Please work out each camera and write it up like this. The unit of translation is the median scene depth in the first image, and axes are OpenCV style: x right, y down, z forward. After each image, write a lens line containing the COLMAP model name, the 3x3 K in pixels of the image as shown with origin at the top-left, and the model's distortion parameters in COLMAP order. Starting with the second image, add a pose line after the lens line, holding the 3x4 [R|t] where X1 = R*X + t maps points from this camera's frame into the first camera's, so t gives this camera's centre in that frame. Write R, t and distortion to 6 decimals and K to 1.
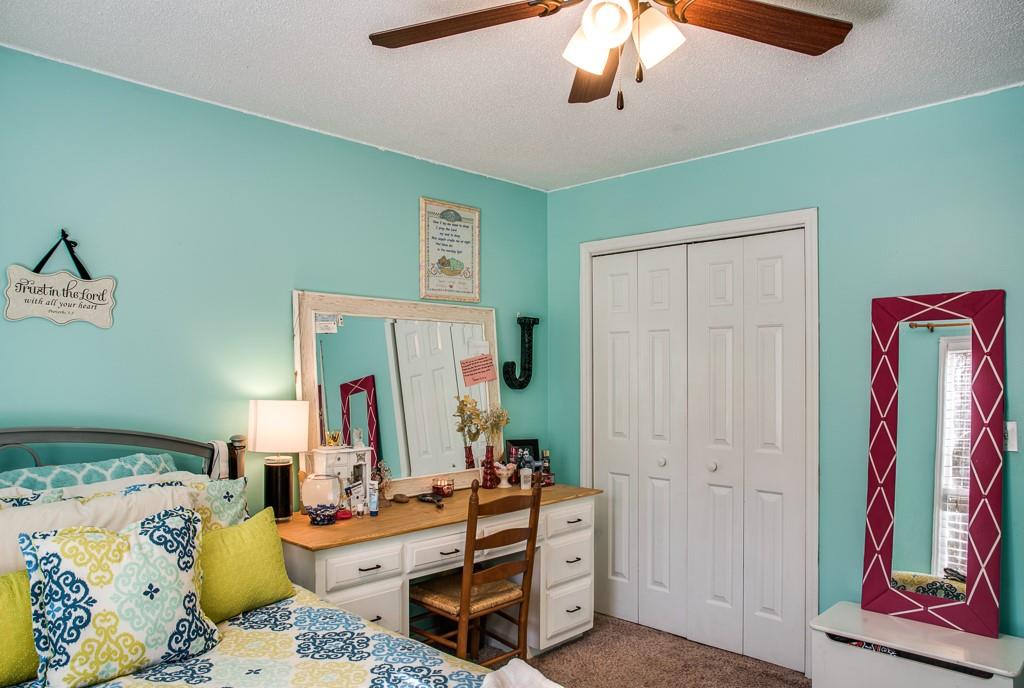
lens RADIAL K [[717.6, 0, 539.5], [0, 717.6, 357.9], [0, 0, 1]] dist [-0.005111, -0.000183]
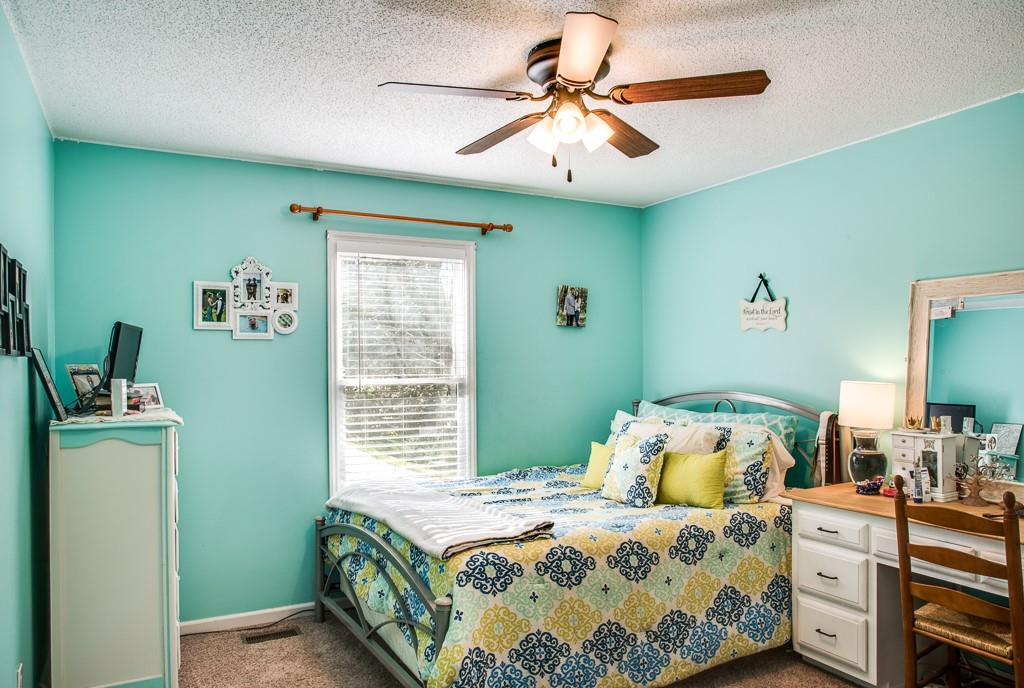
lens RADIAL K [[698.7, 0, 502.9], [0, 698.7, 356.9], [0, 0, 1]] dist [-0.077970, 0.049018]
pose [[-0.331657, -0.005997, -0.943381, 1.033585], [0.026175, 0.999536, -0.015556, 0.022065], [0.943037, -0.029852, -0.331347, 0.944403]]
